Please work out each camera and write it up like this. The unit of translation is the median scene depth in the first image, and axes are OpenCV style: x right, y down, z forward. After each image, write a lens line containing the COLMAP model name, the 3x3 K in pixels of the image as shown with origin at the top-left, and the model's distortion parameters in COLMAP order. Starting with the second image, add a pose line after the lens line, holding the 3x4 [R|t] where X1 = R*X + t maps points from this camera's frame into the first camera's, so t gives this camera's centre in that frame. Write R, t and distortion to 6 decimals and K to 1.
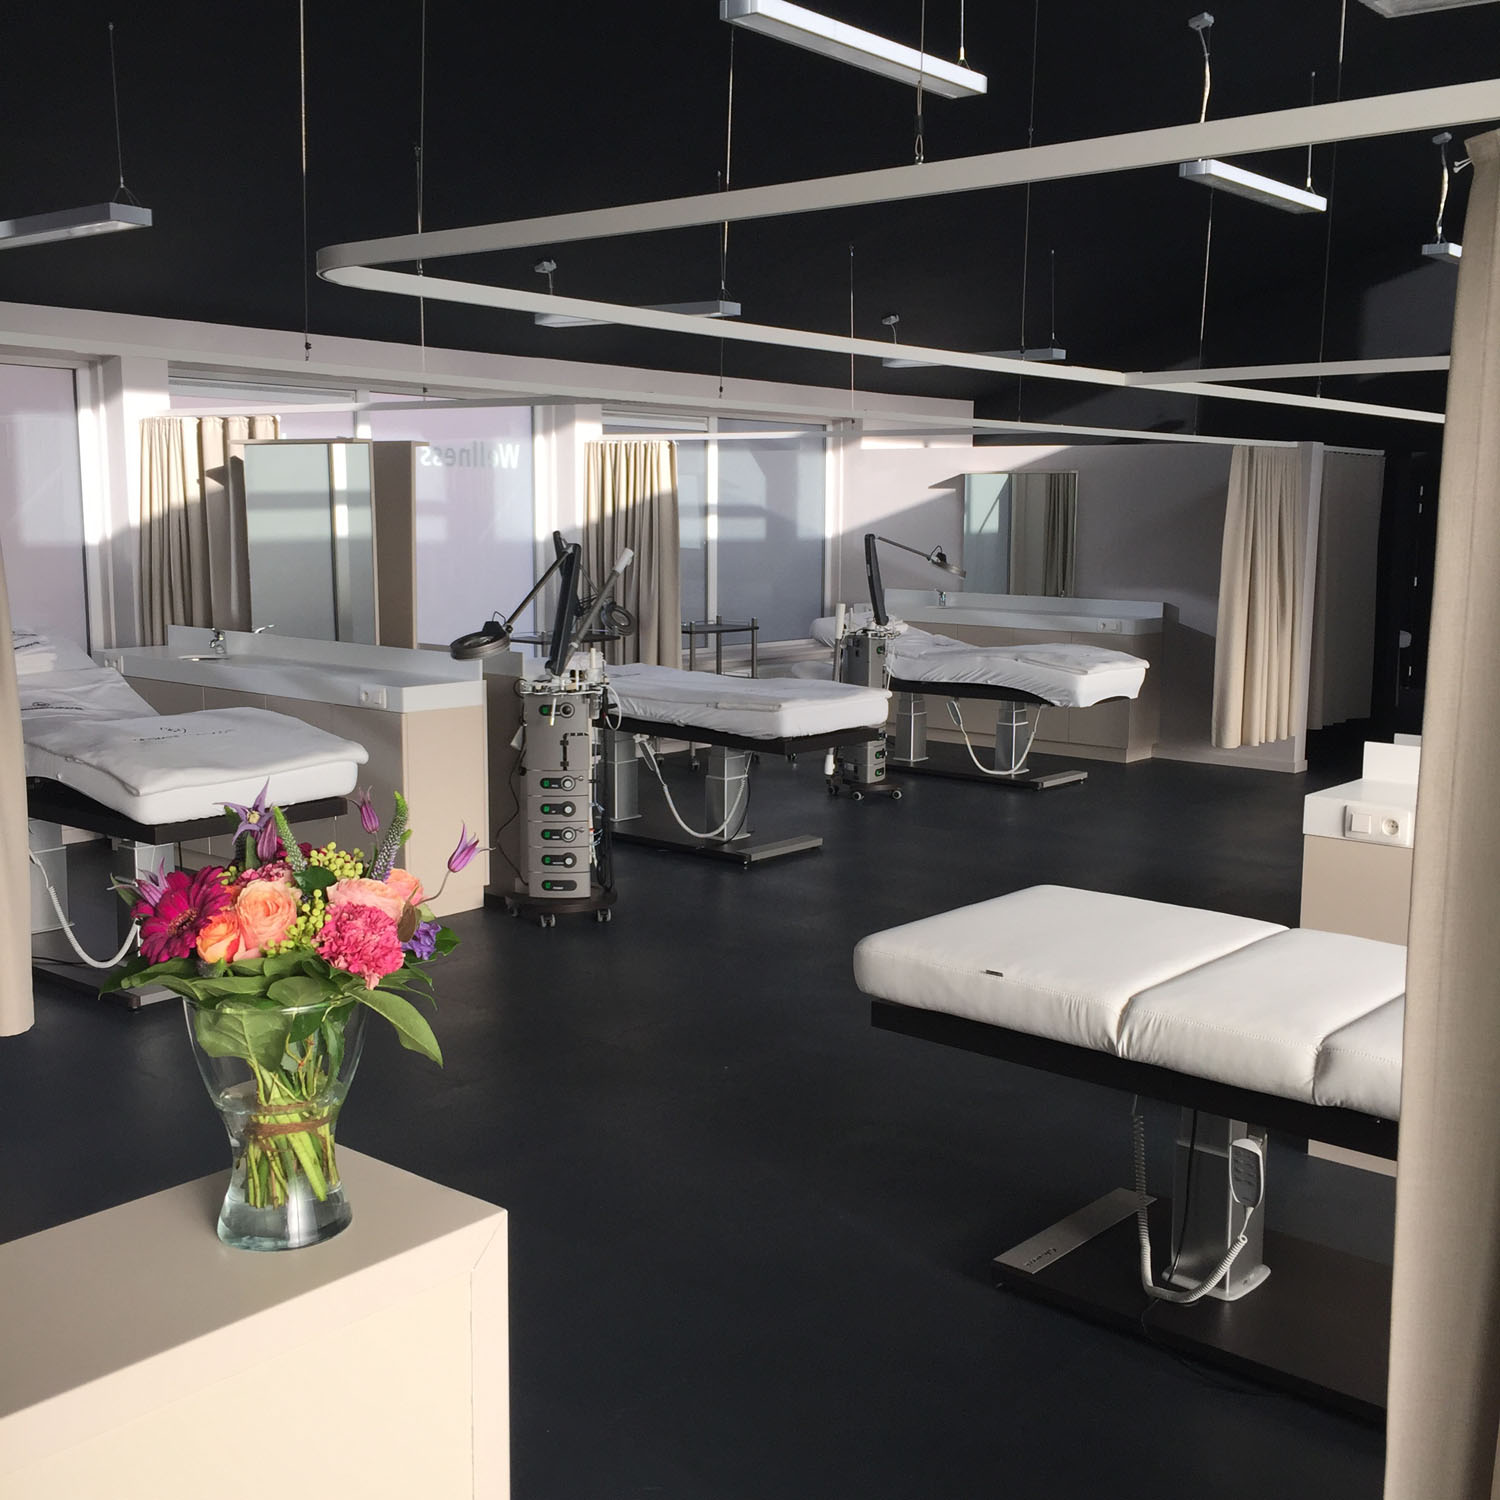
lens RADIAL K [[1725.9, 0, 747.3], [0, 1725.9, 683.5], [0, 0, 1]] dist [0.079977, -0.019700]
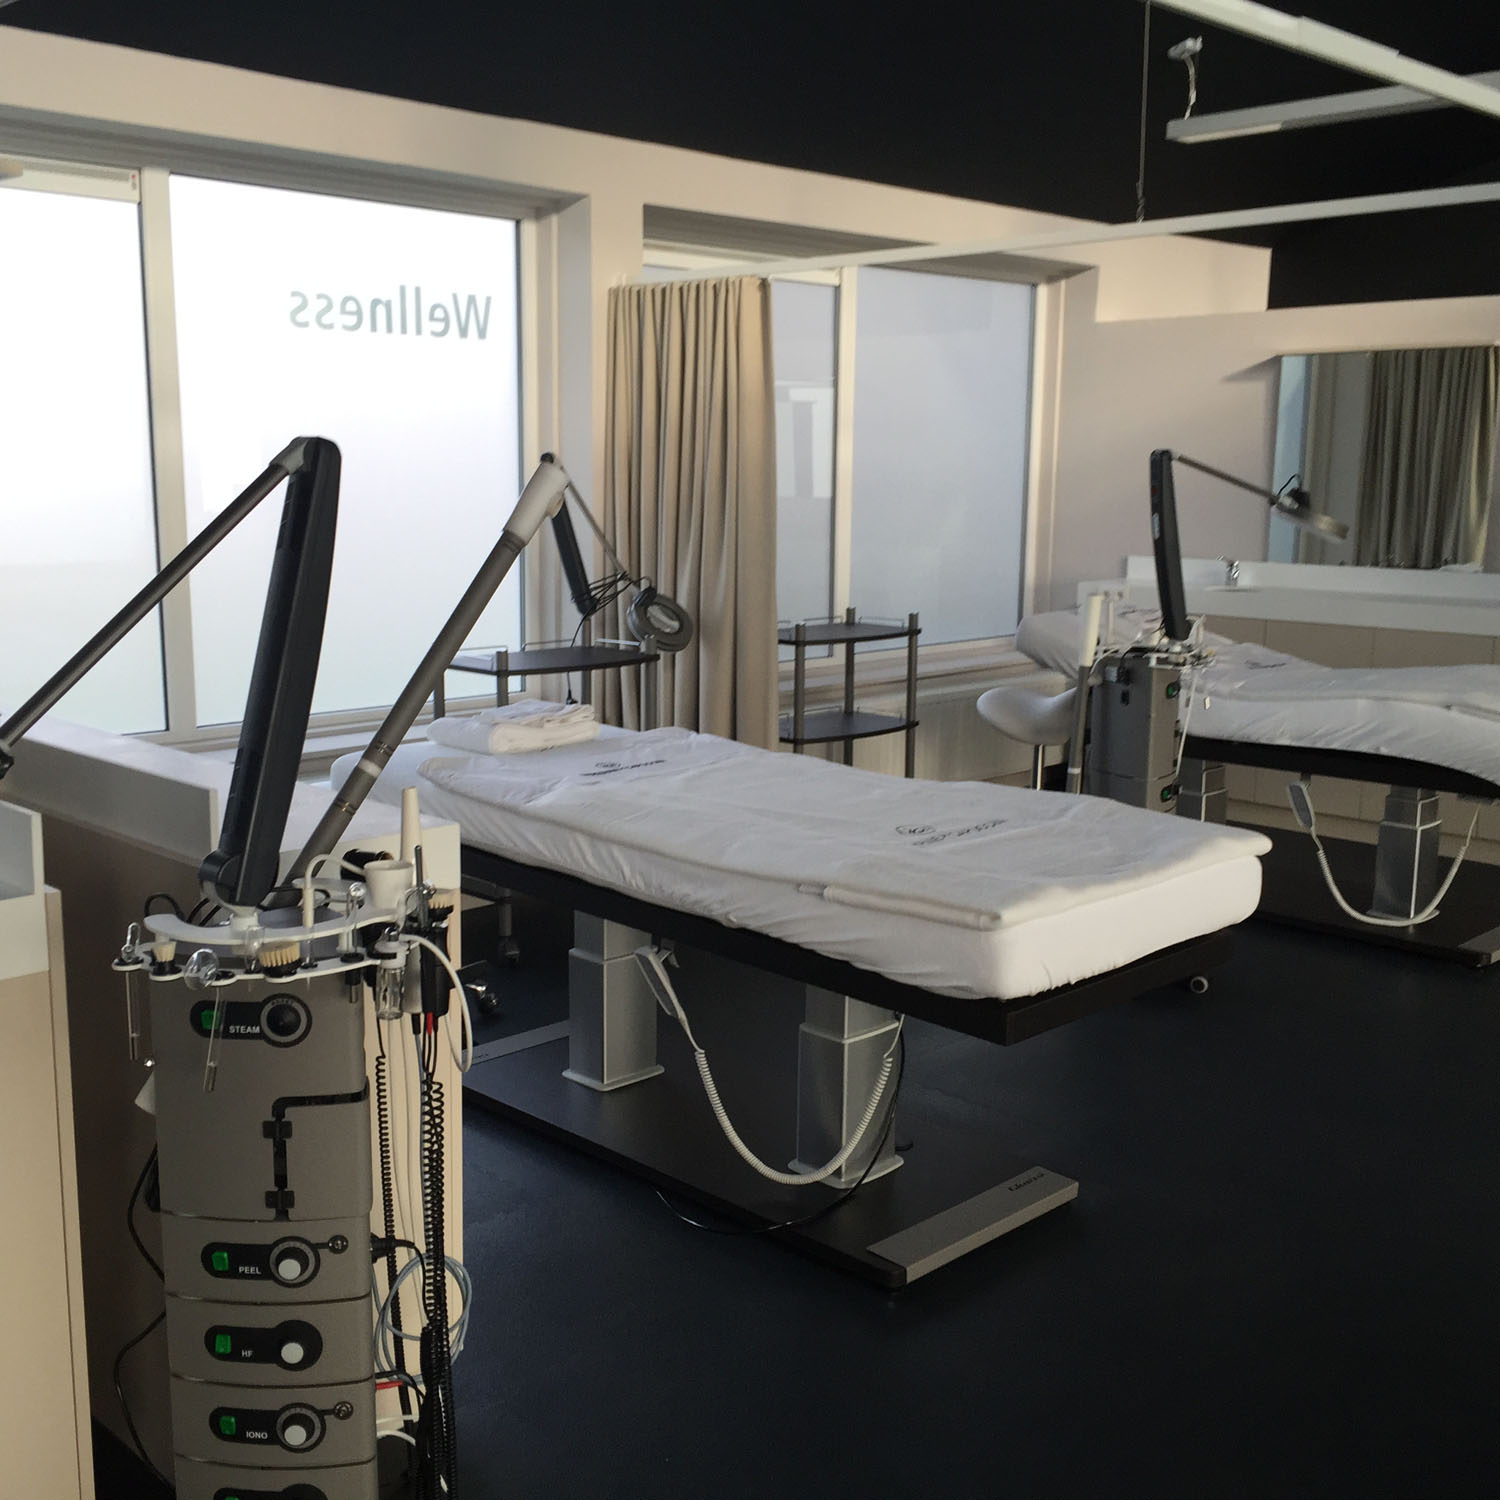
lens RADIAL K [[1717.3, 0, 718.8], [0, 1717.3, 828.7], [0, 0, 1]] dist [0.054112, 0.000257]
pose [[0.994811, 0.016657, -0.100367, -0.002060], [-0.005622, 0.994000, 0.109236, -0.032912], [0.101585, -0.108104, 0.988936, 0.490437]]
